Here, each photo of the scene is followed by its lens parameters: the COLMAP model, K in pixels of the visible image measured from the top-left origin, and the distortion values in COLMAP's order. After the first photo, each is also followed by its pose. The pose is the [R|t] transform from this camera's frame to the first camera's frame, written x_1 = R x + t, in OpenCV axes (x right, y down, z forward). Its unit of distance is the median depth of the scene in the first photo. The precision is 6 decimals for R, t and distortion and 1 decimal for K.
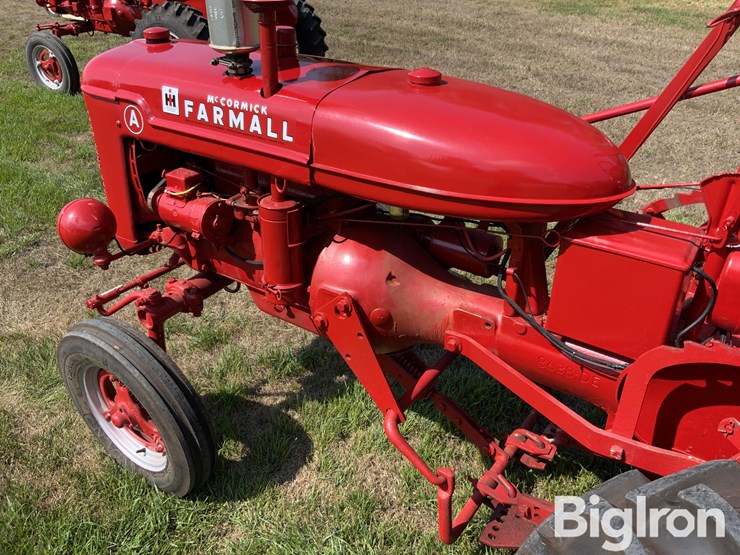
lens RADIAL K [[618.4, 0, 371.8], [0, 618.4, 279.4], [0, 0, 1]] dist [0.004473, -0.009113]
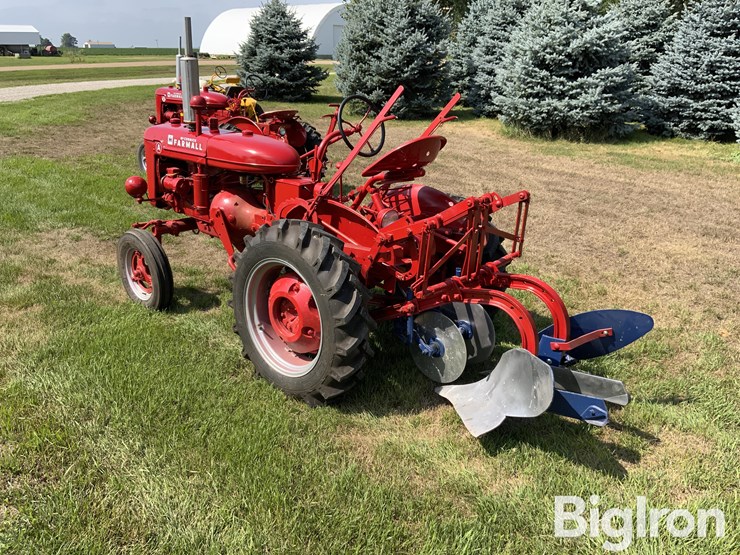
lens RADIAL K [[614.6, 0, 370.0], [0, 614.6, 277.5], [0, 0, 1]] dist [0.052362, -0.100368]
pose [[0.988241, 0.074229, -0.133681, 1.002553], [-0.101248, 0.972809, -0.208307, 0.820111], [0.114584, 0.219392, 0.968885, -1.496758]]
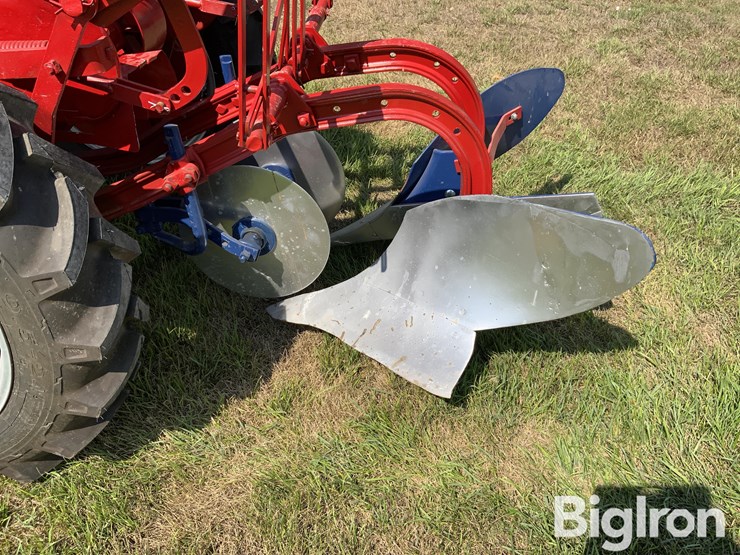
lens RADIAL K [[614.6, 0, 370.0], [0, 614.6, 277.5], [0, 0, 1]] dist [0.052362, -0.100368]
pose [[0.868677, -0.280039, 0.408631, 0.685186], [0.233667, 0.958984, 0.160468, 0.526545], [-0.436807, -0.043912, 0.898483, -0.319833]]
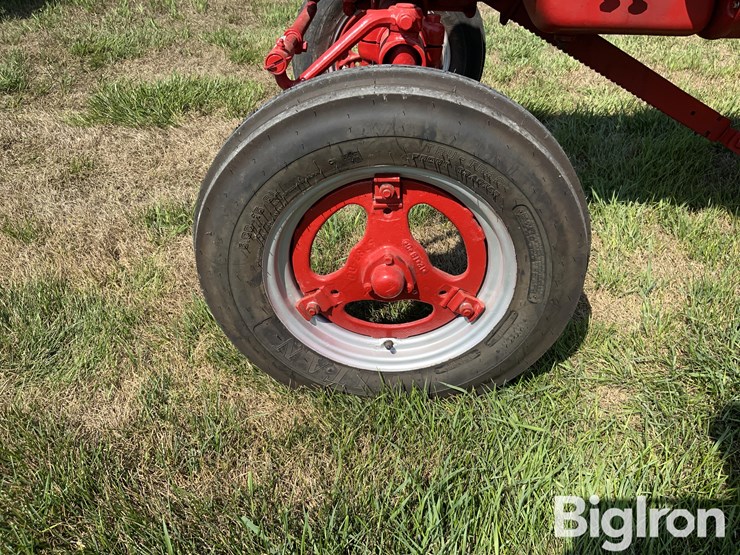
lens RADIAL K [[614.6, 0, 370.0], [0, 614.6, 277.5], [0, 0, 1]] dist [0.052362, -0.100368]
pose [[0.844542, -0.288074, 0.451401, -0.830260], [0.263262, 0.957424, 0.118460, 0.202839], [-0.466307, 0.018792, 0.884423, 0.713585]]
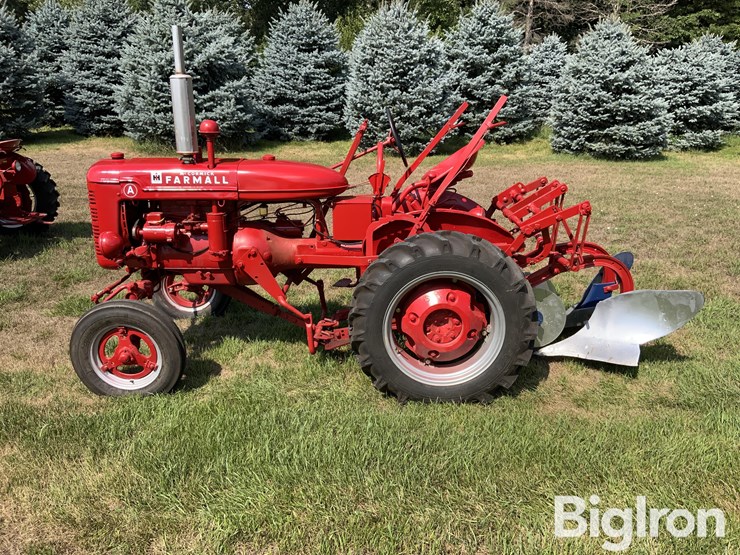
lens RADIAL K [[611.8, 0, 367.0], [0, 611.8, 276.2], [0, 0, 1]] dist [0.103075, -0.220040]
pose [[0.832315, -0.161516, 0.530250, -0.939420], [0.286459, 0.944296, -0.162010, 0.634005], [-0.474545, 0.286738, 0.832219, -1.135158]]
